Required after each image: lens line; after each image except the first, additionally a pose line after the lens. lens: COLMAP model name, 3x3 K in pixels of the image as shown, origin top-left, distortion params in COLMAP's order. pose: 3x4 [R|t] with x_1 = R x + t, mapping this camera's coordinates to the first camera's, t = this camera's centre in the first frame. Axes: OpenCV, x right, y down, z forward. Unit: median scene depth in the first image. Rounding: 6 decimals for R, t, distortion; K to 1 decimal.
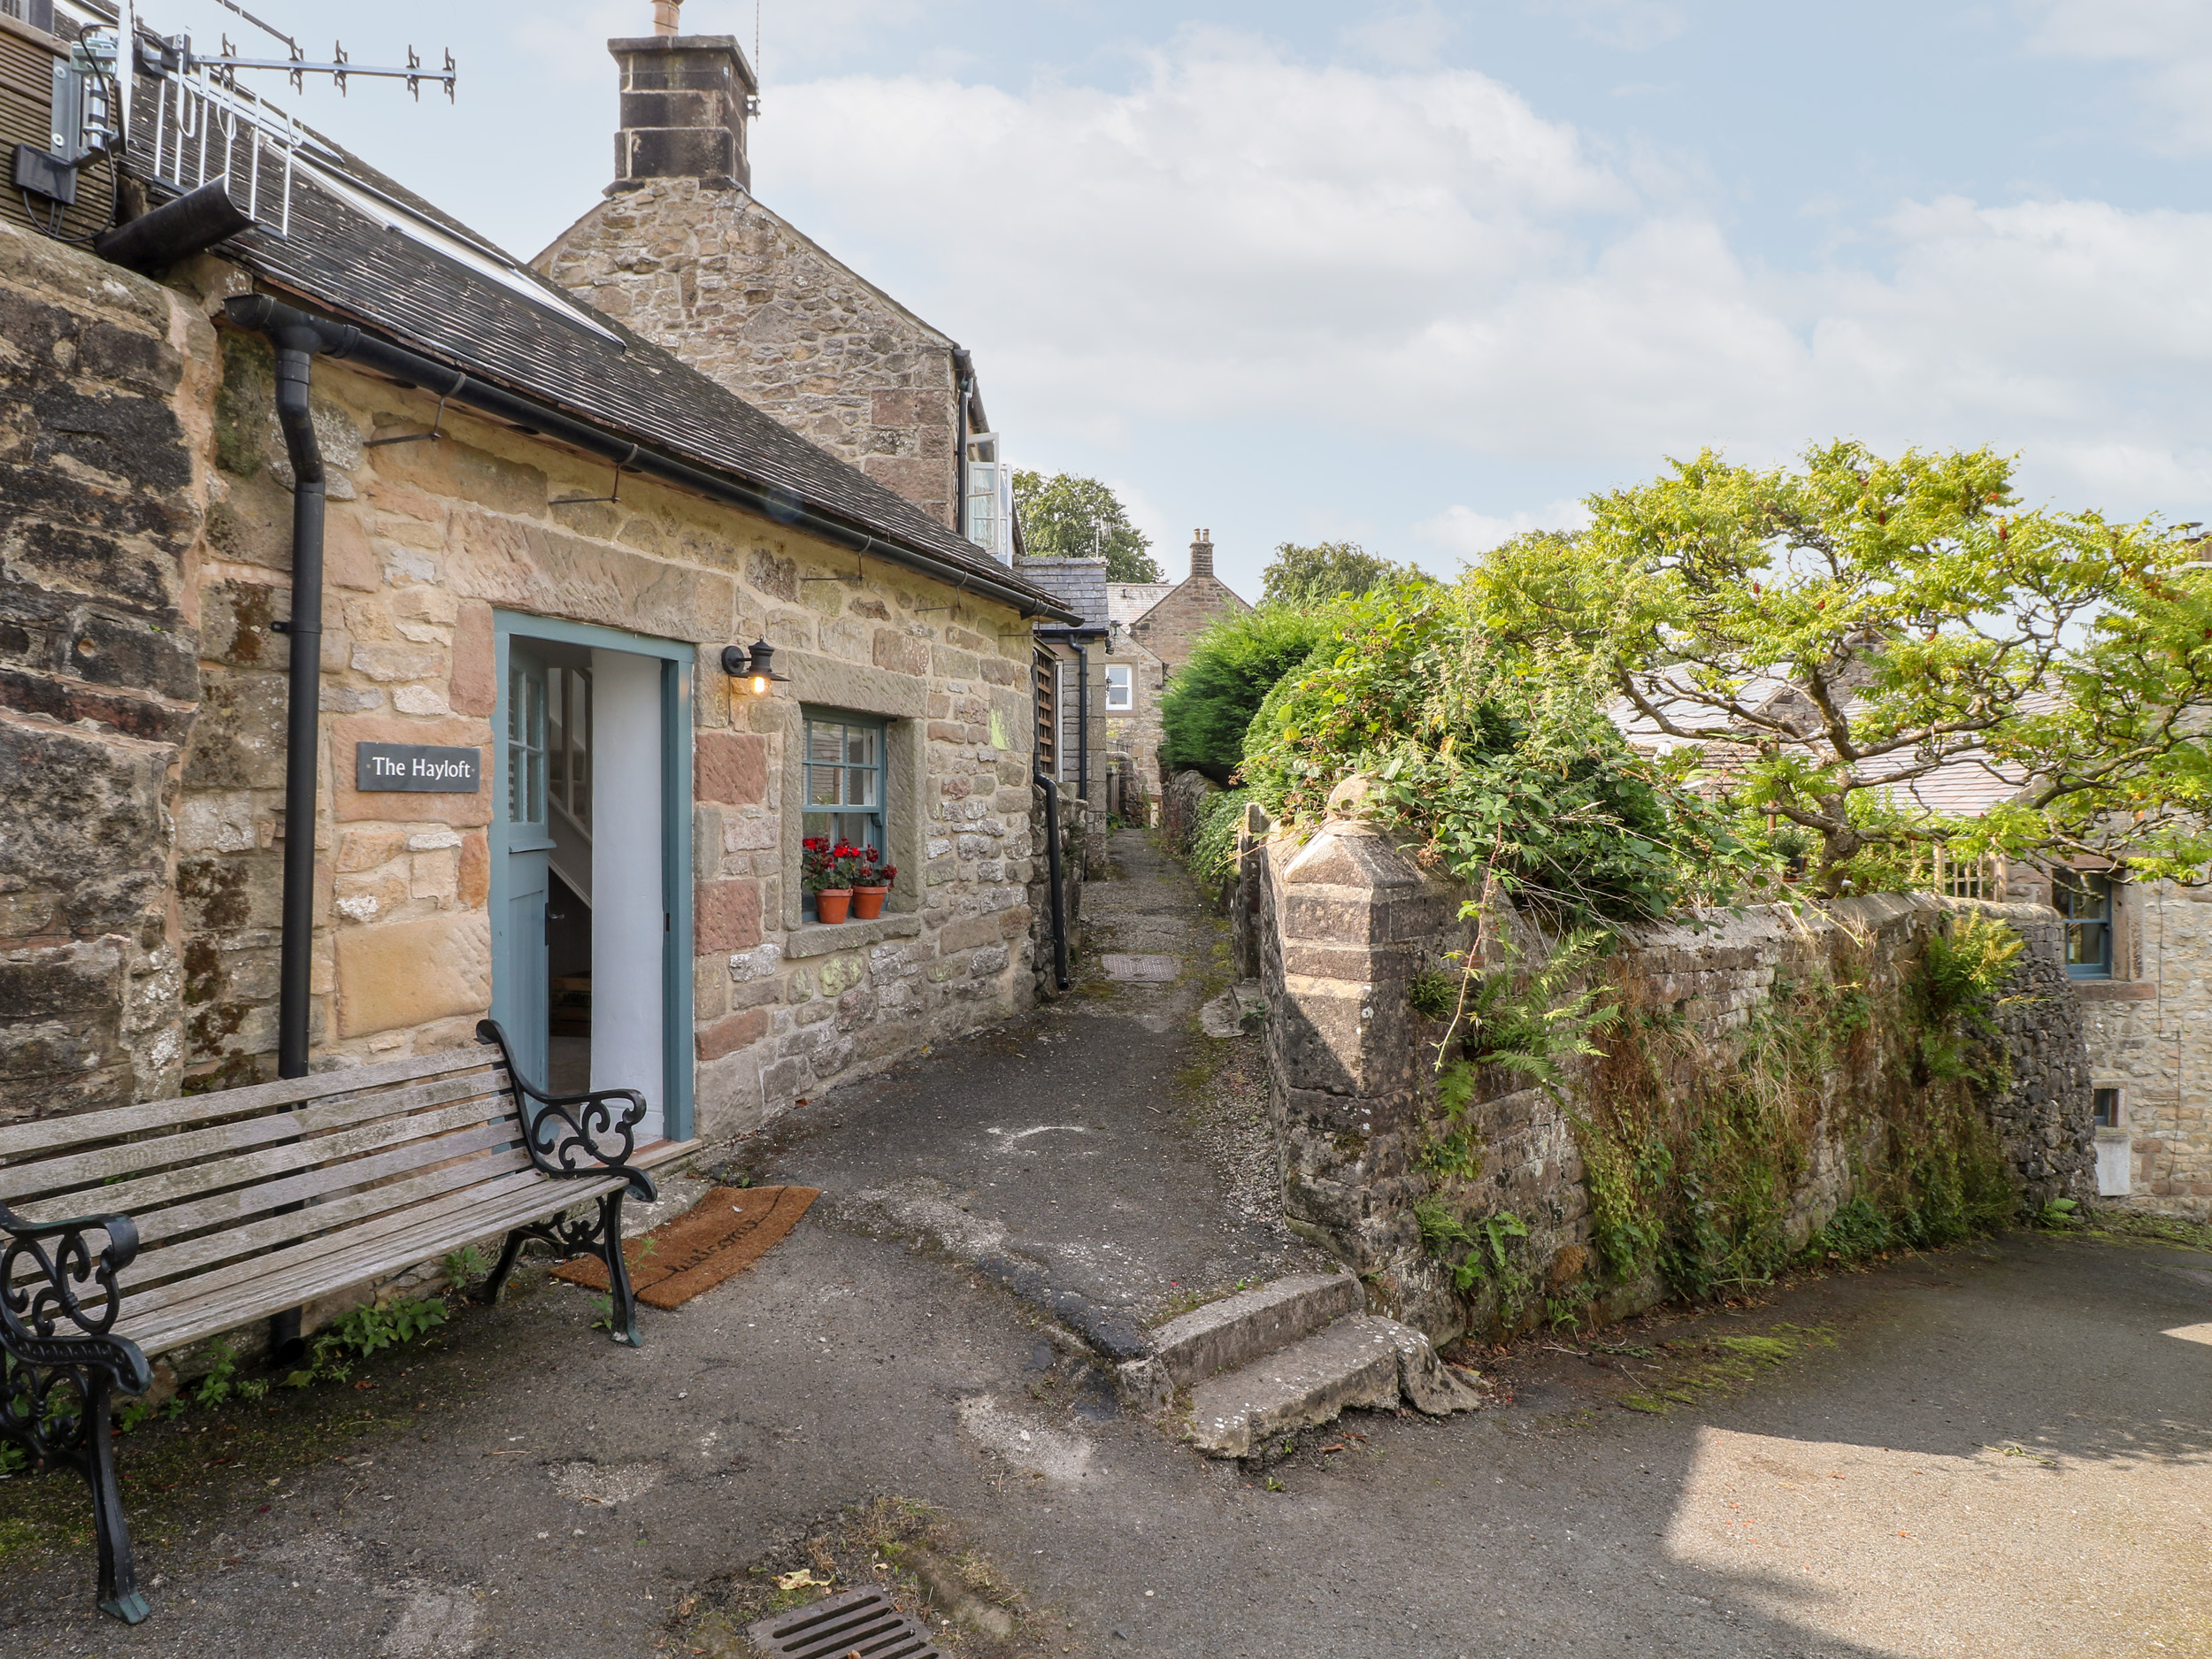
lens RADIAL K [[1135.4, 0, 1097.9], [0, 1135.4, 808.6], [0, 0, 1]] dist [0.001705, -0.015156]
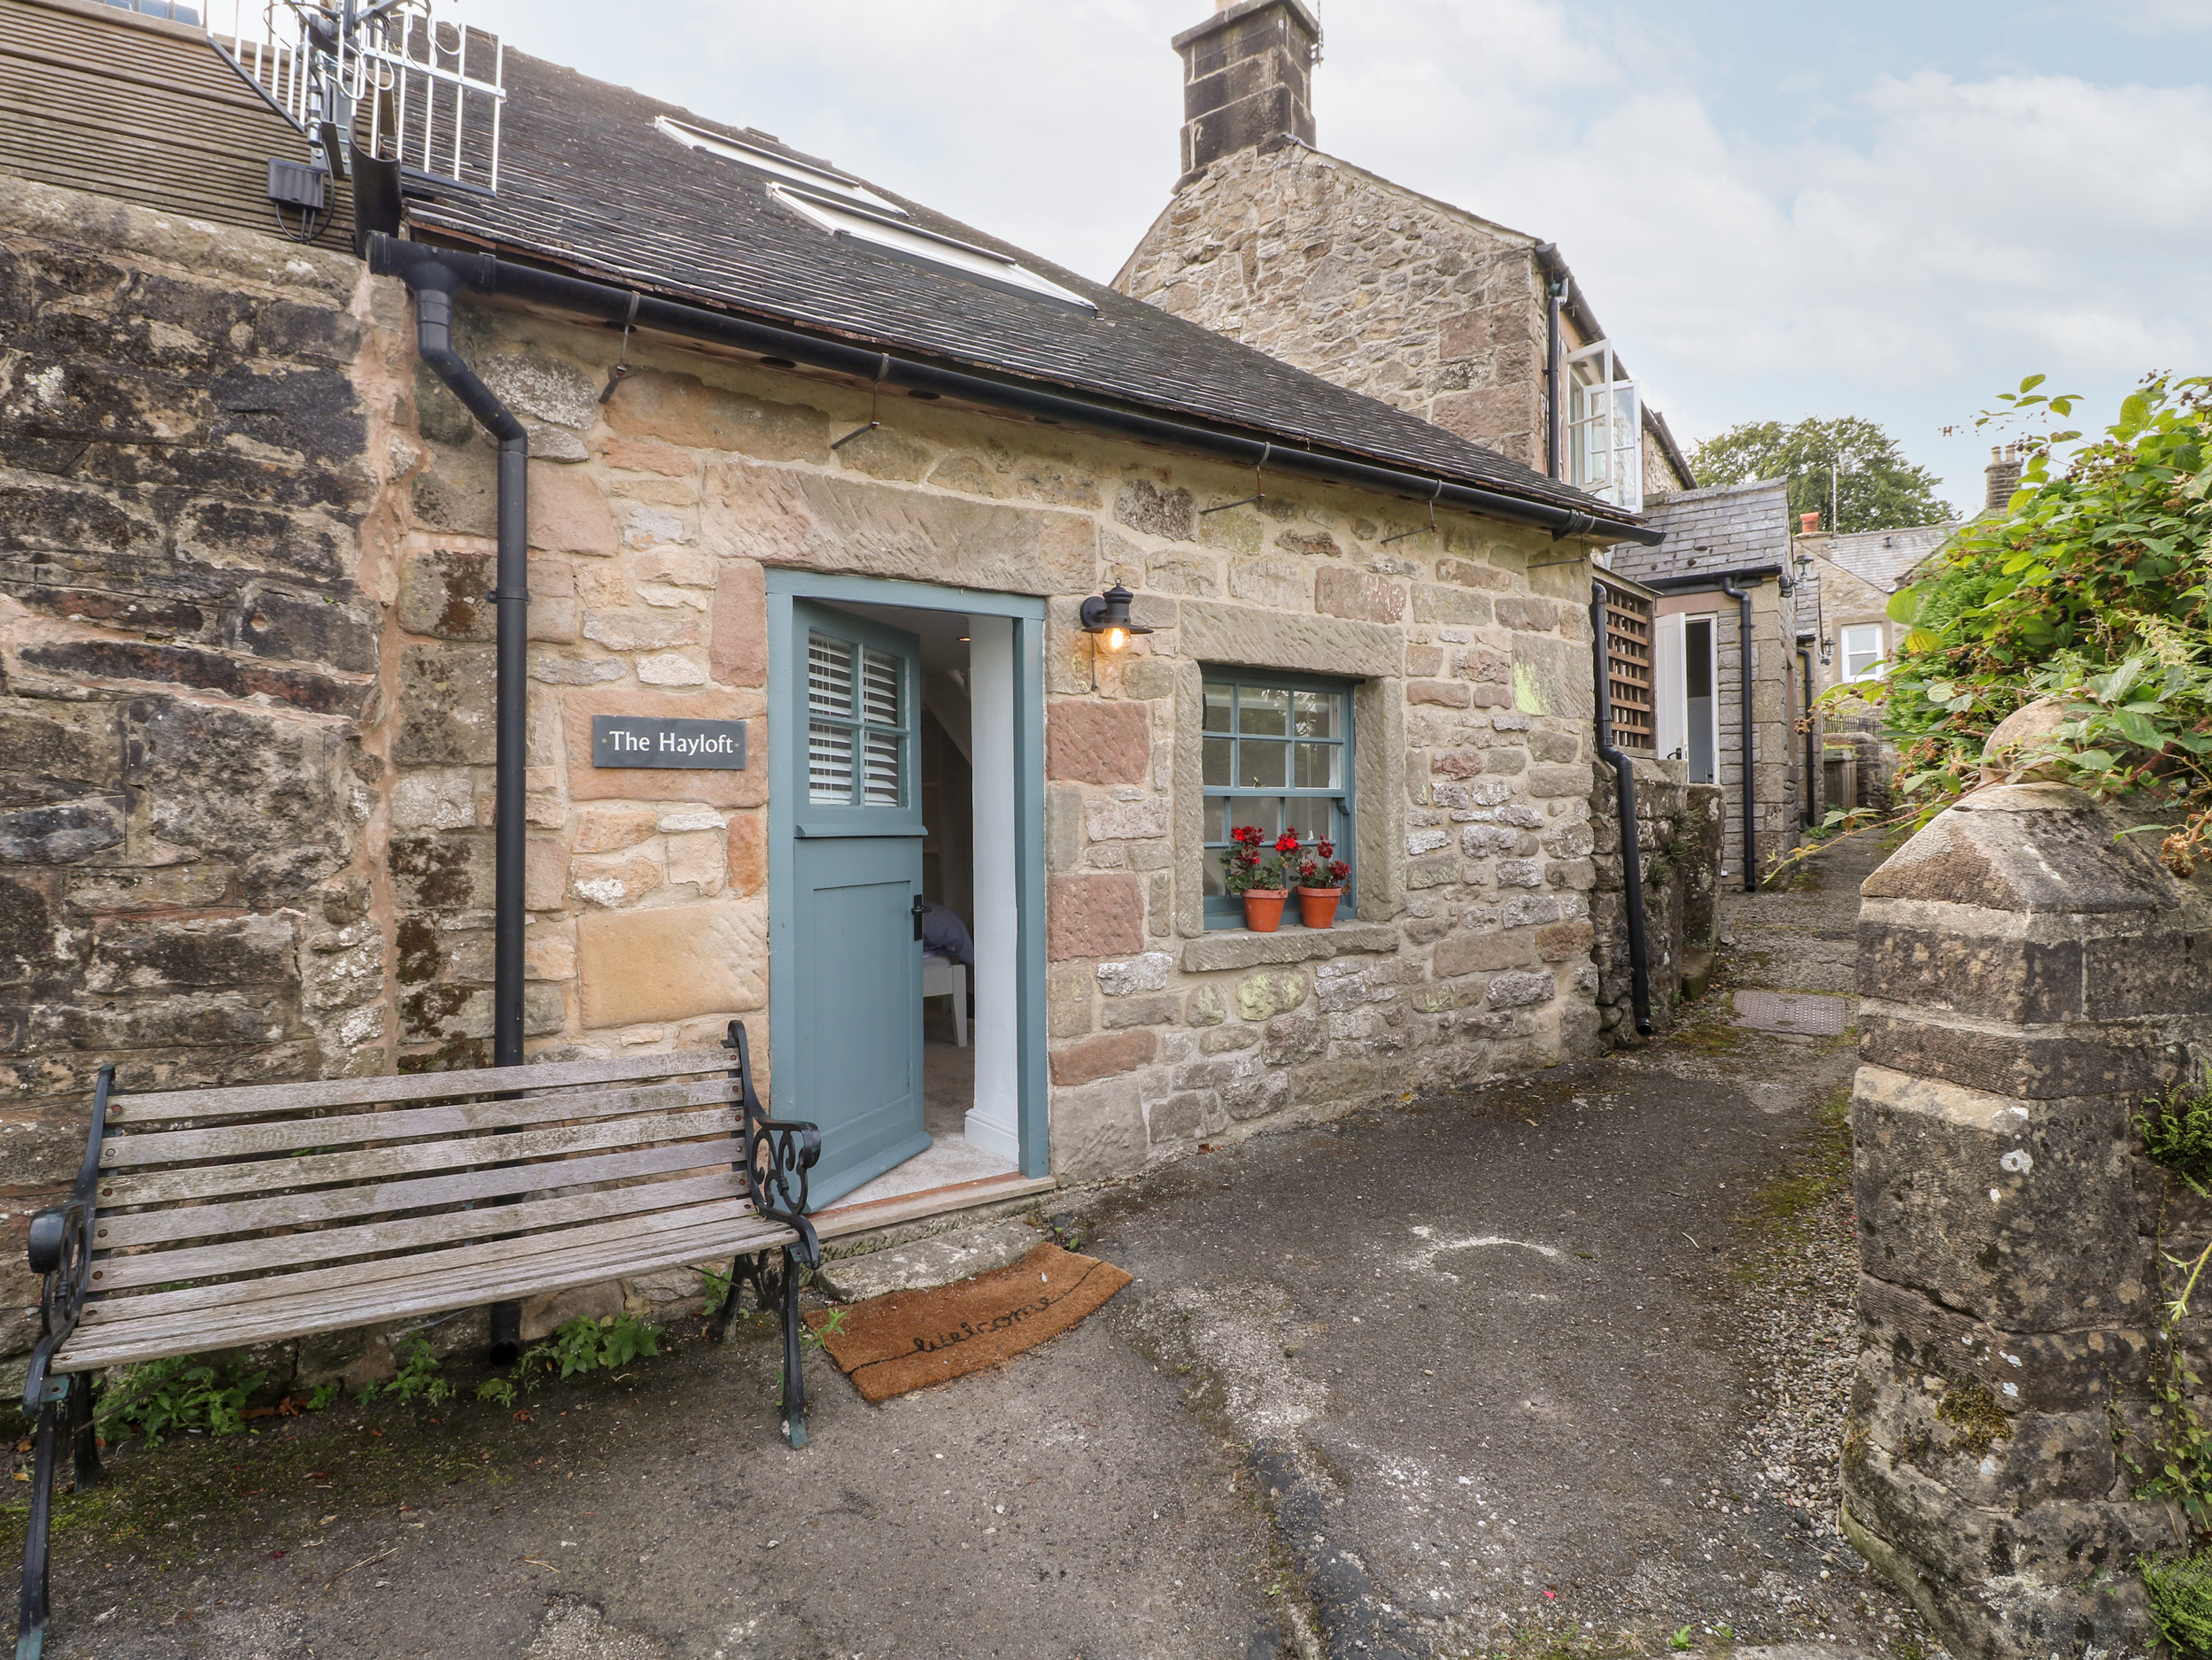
lens RADIAL K [[1135.3, 0, 1097.9], [0, 1135.3, 809.1], [0, 0, 1]] dist [0.001705, -0.015156]
pose [[0.829186, -0.012491, -0.558833, 0.176827], [0.010804, 0.999922, -0.006318, 0.023517], [0.558868, -0.000799, 0.829256, 0.356760]]
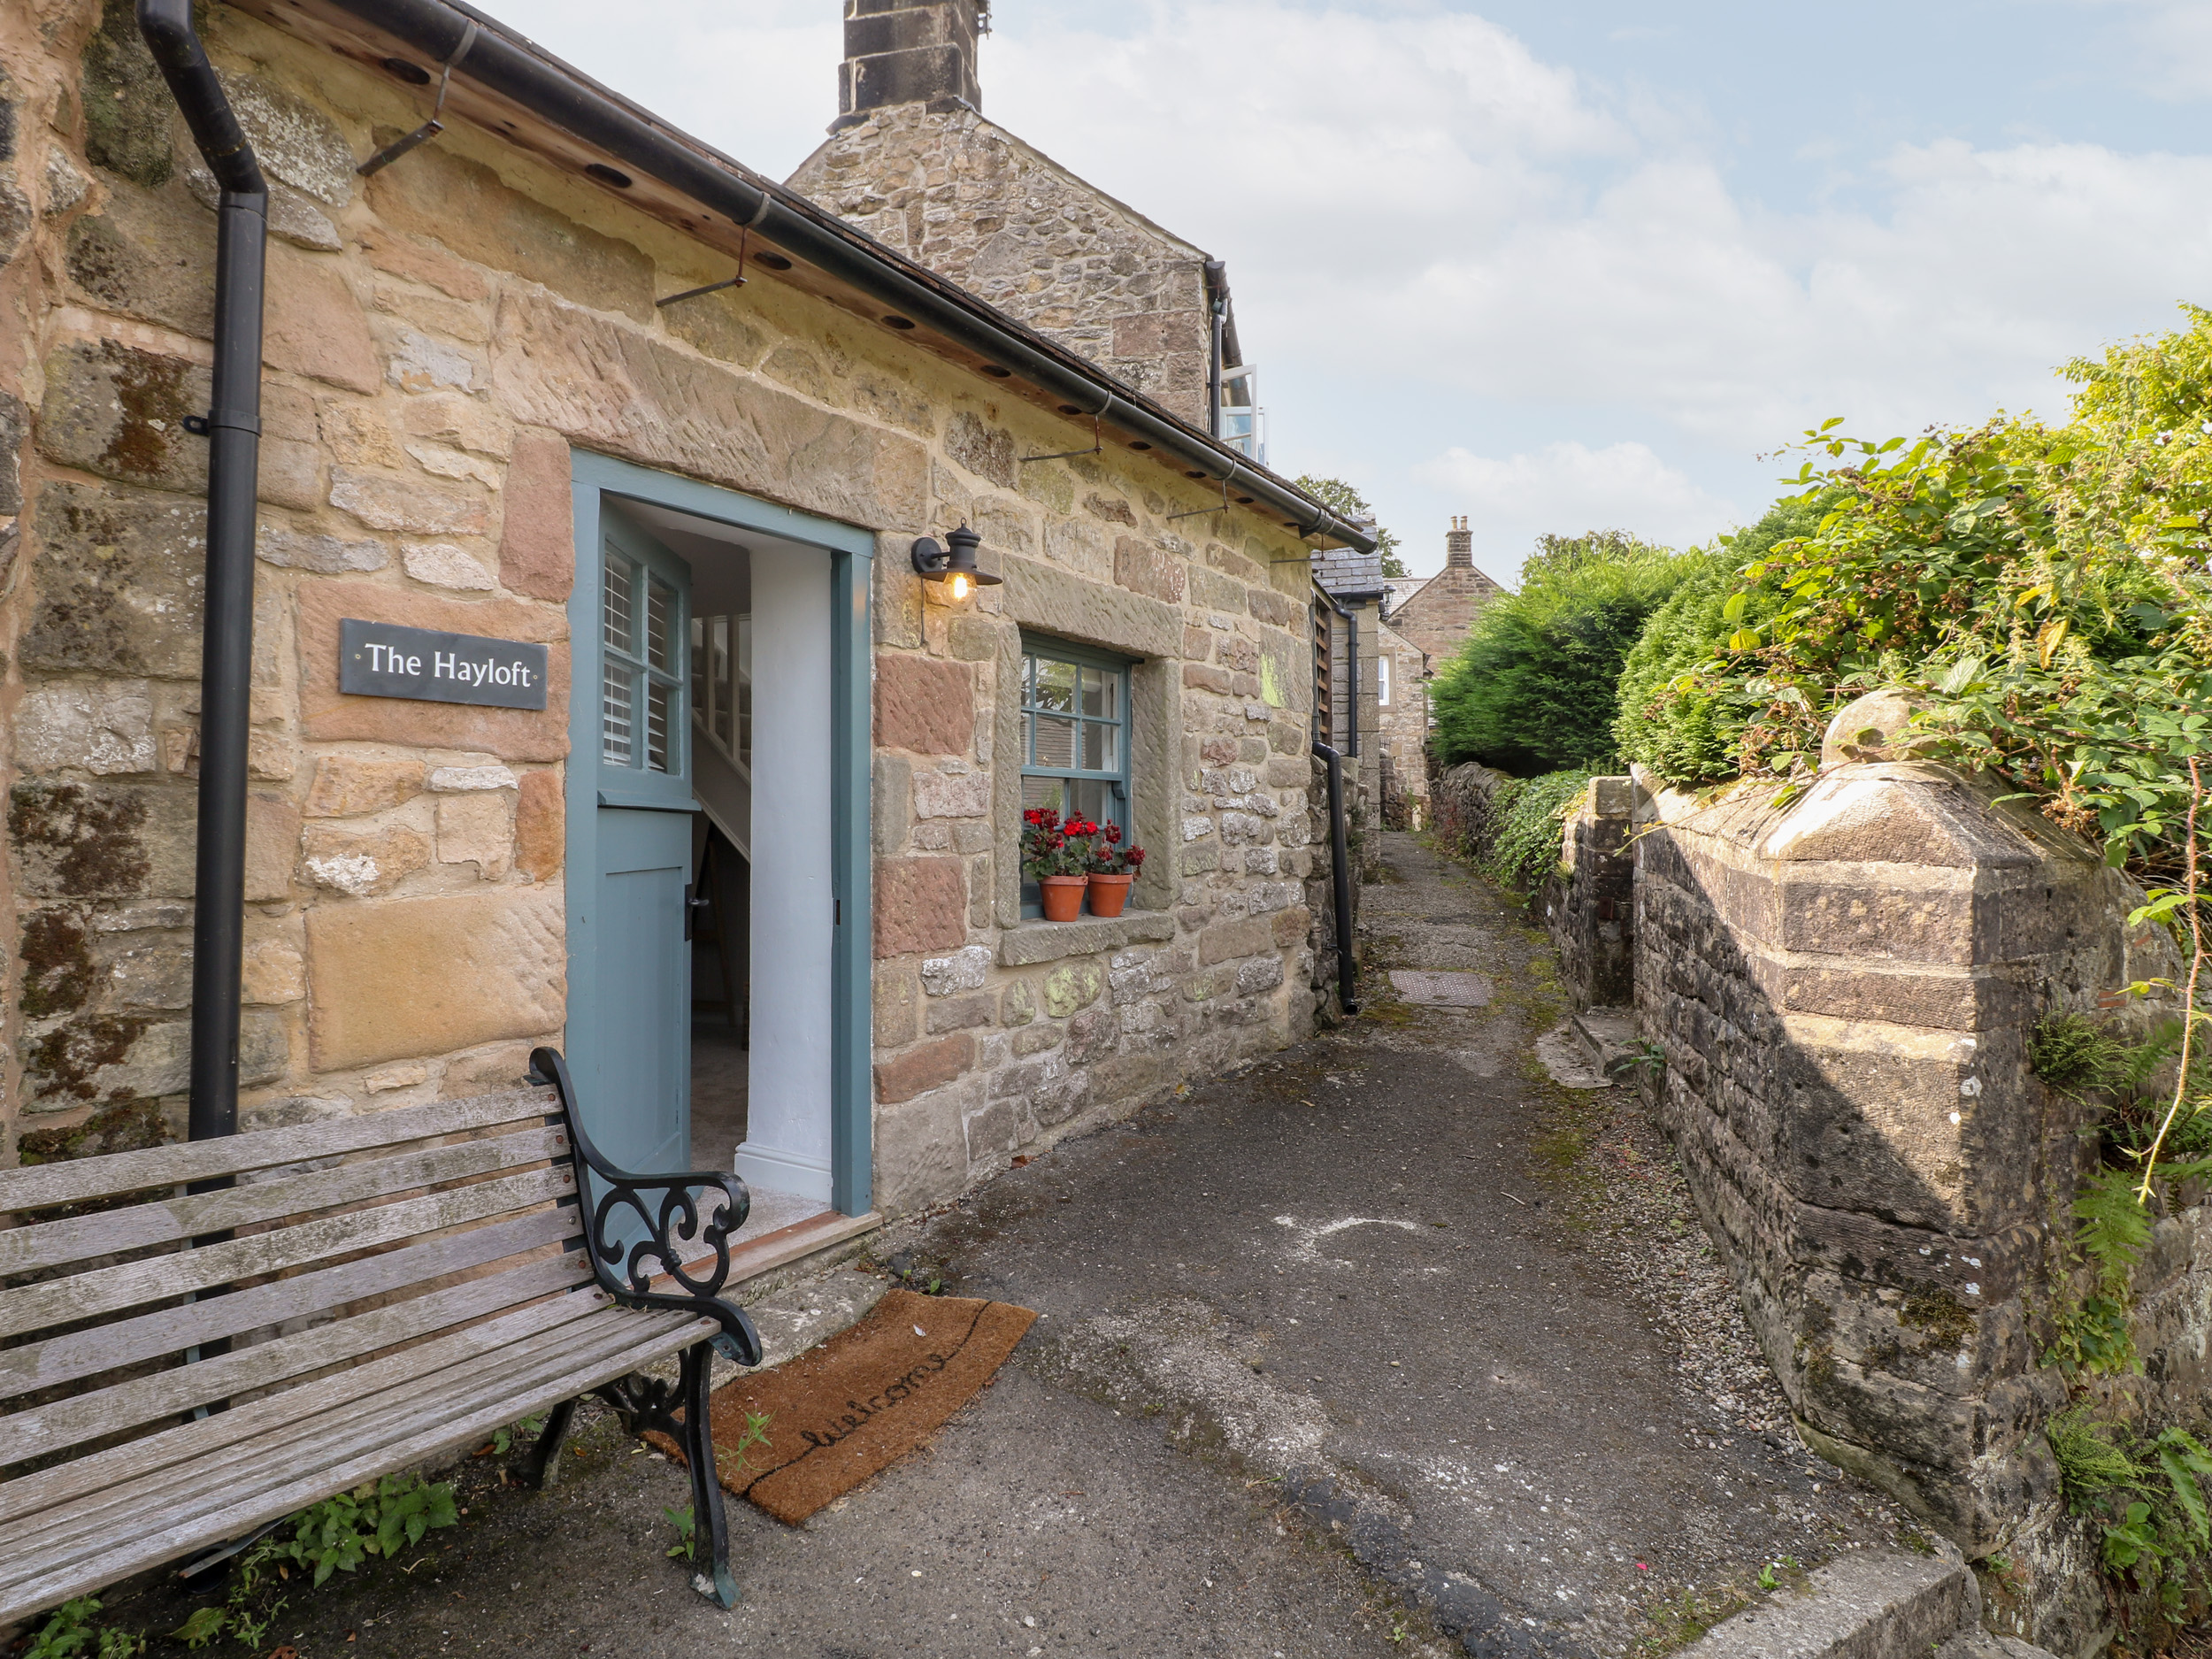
lens RADIAL K [[1159.8, 0, 1114.0], [0, 1159.8, 805.9], [0, 0, 1]] dist [0.001801, -0.015609]
pose [[0.980889, -0.002041, -0.194559, -0.067754], [0.000153, 0.999953, -0.009717, 0.044192], [0.194569, 0.009502, 0.980843, 0.342633]]
